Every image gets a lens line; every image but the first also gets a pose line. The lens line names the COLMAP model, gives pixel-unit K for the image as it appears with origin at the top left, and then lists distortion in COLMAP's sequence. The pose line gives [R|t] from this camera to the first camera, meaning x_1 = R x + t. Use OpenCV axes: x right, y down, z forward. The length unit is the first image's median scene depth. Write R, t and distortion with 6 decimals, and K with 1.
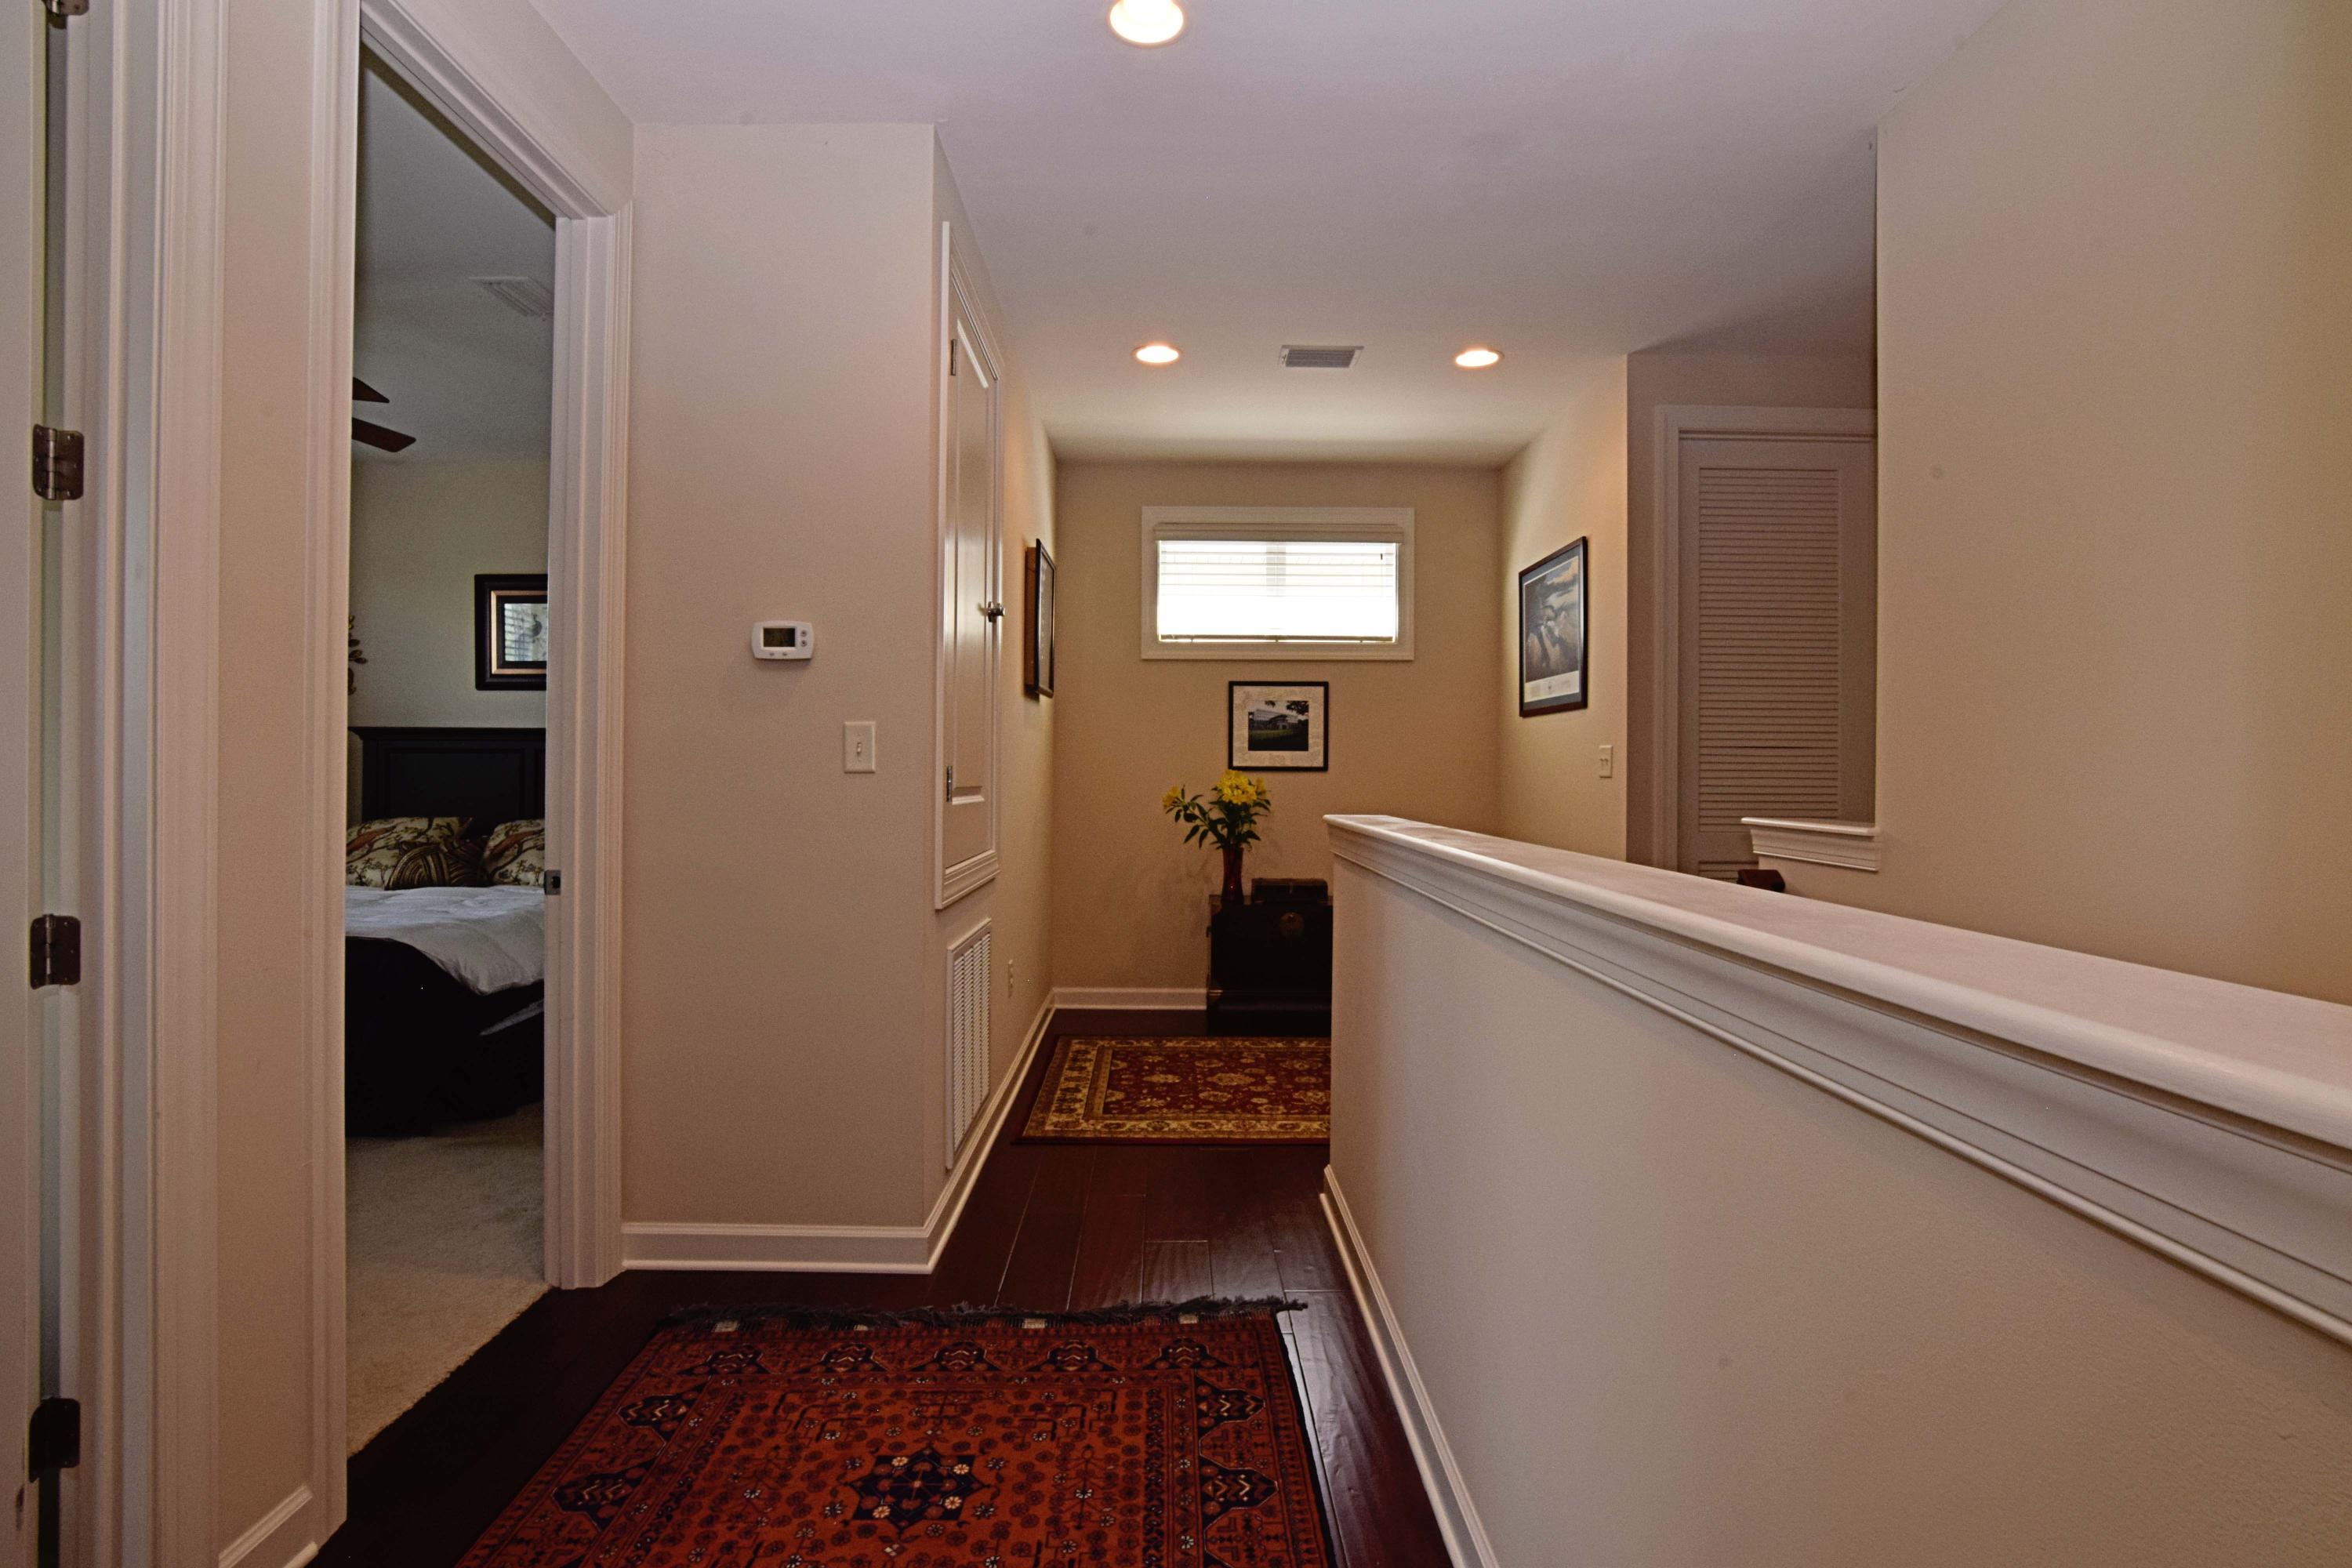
lens RADIAL K [[1145.6, 0, 1175.3], [0, 1145.6, 780.9], [0, 0, 1]] dist [-0.031826, 0.009661]
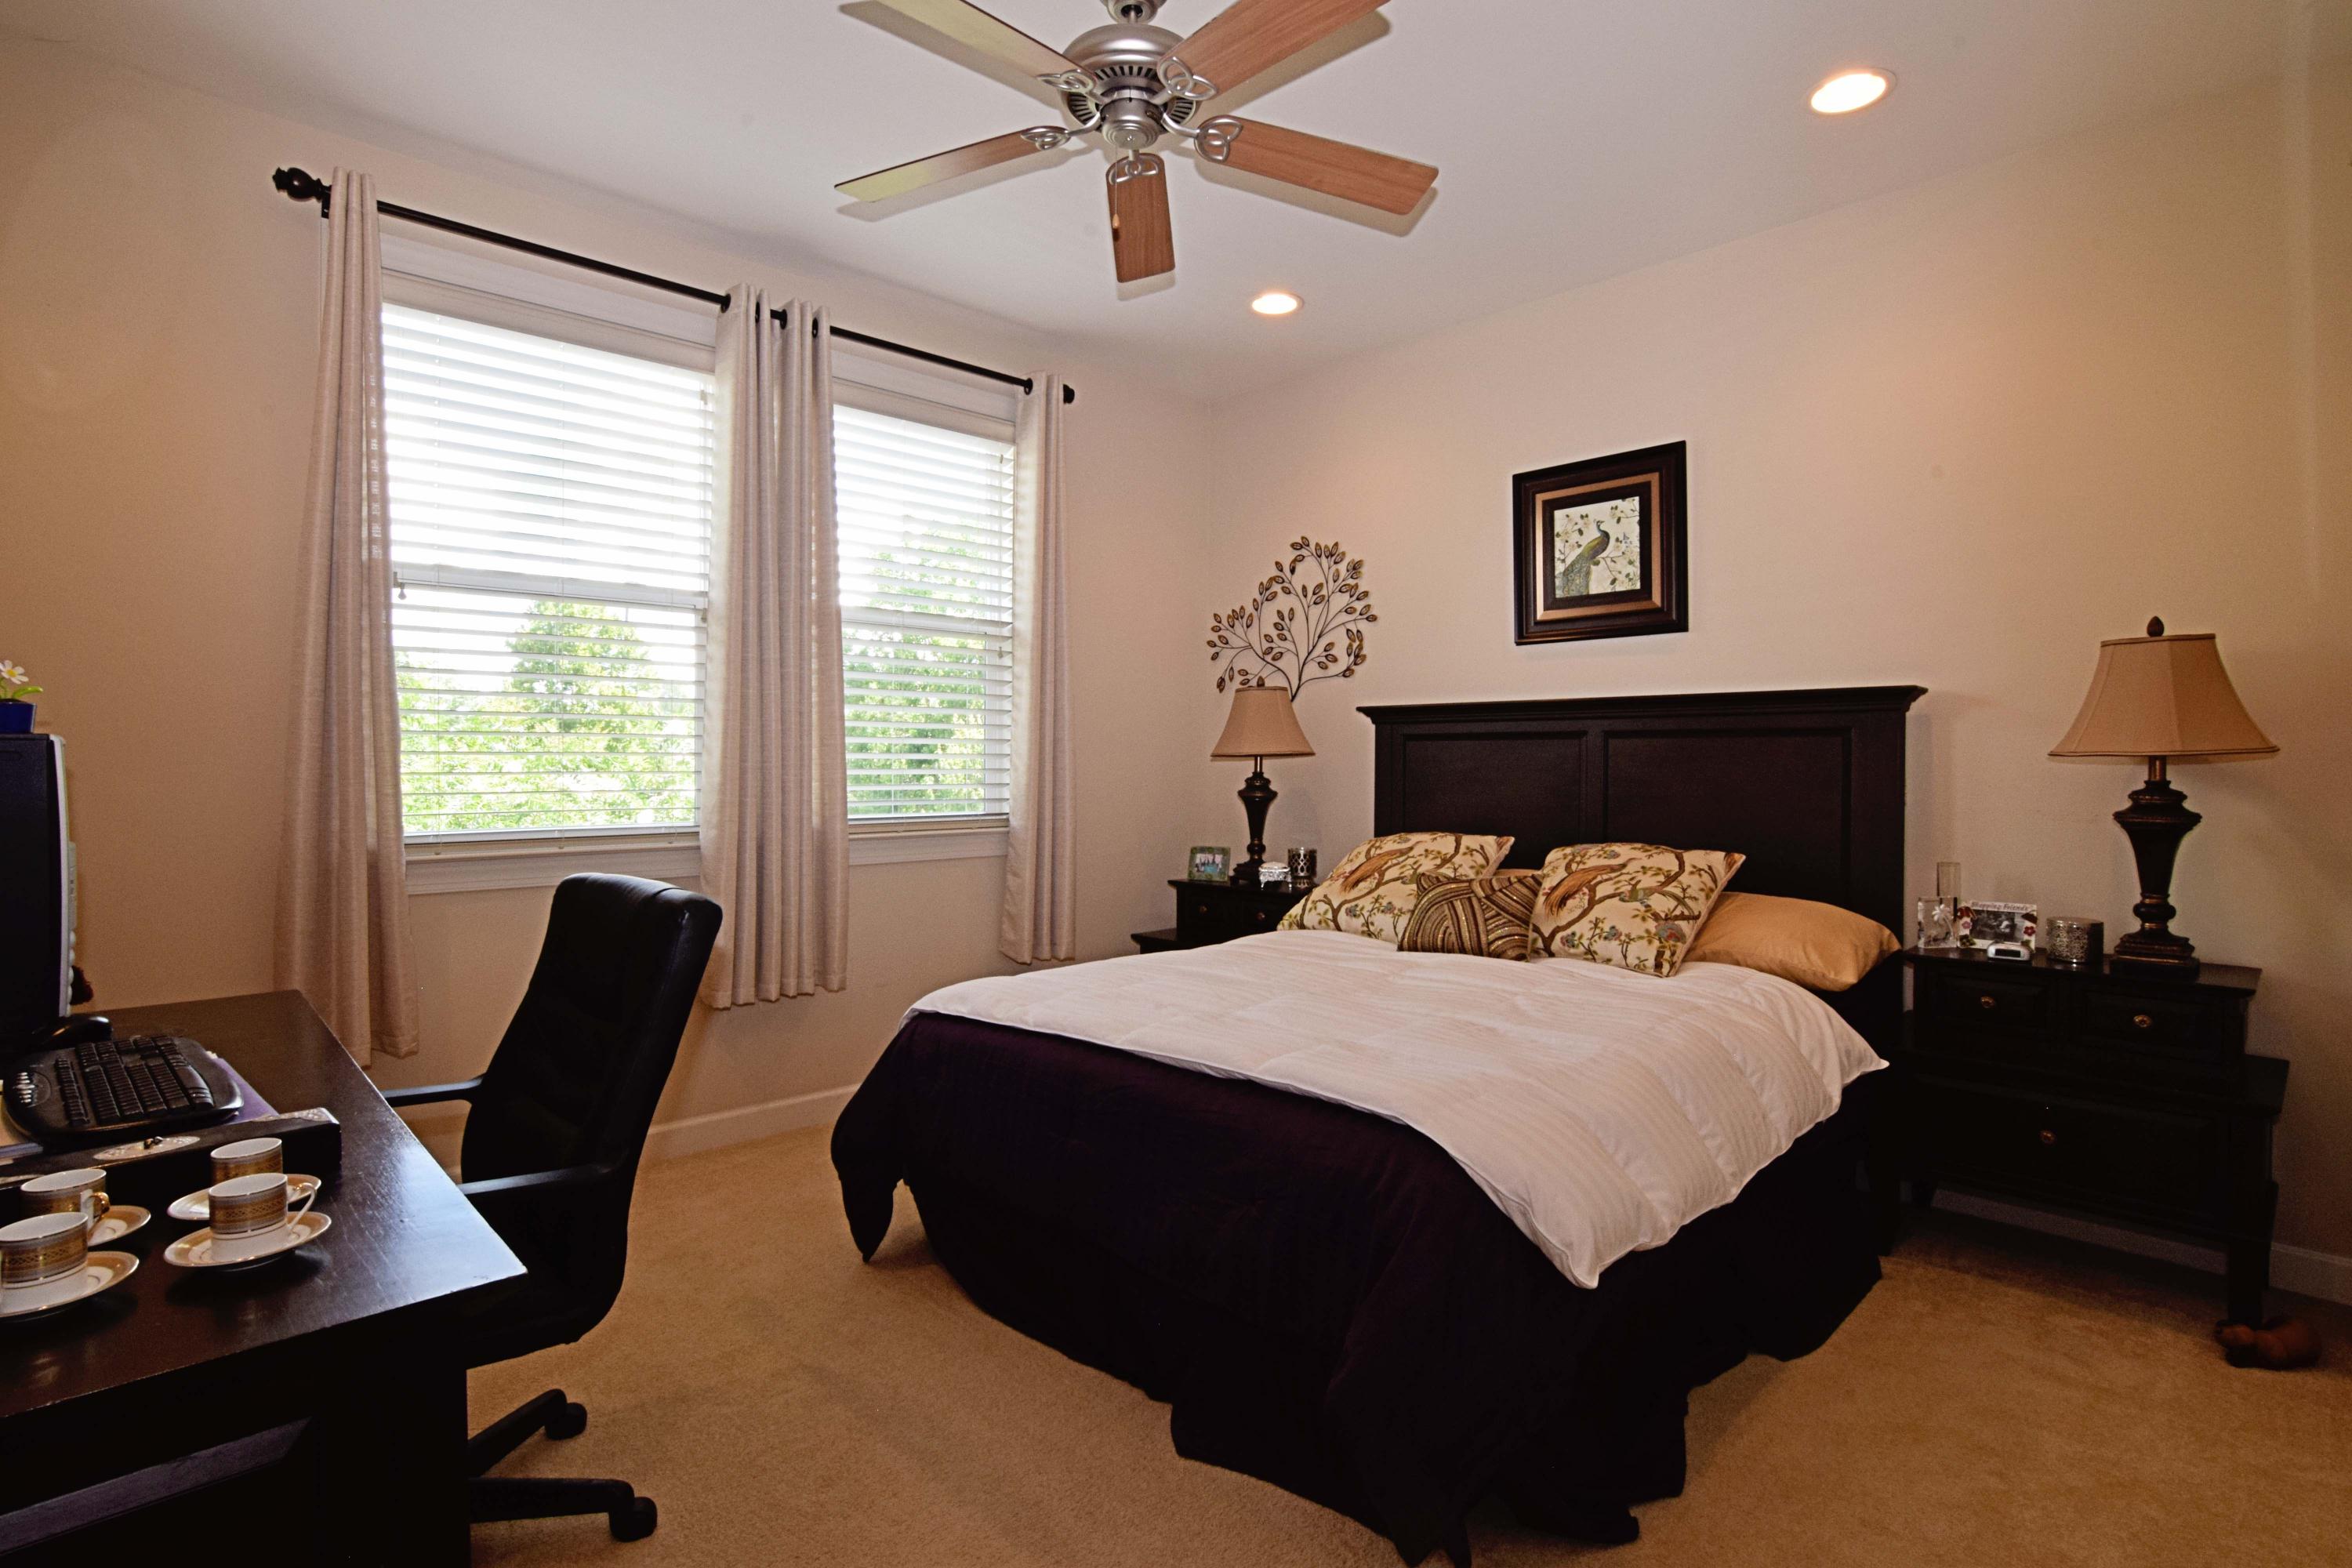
lens RADIAL K [[1145.6, 0, 1178.3], [0, 1145.6, 777.5], [0, 0, 1]] dist [-0.031826, 0.009661]
pose [[0.690948, 0.002179, -0.722901, -0.295474], [-0.001001, 0.999997, 0.002058, -0.002949], [0.722904, -0.000698, 0.690948, 0.430904]]
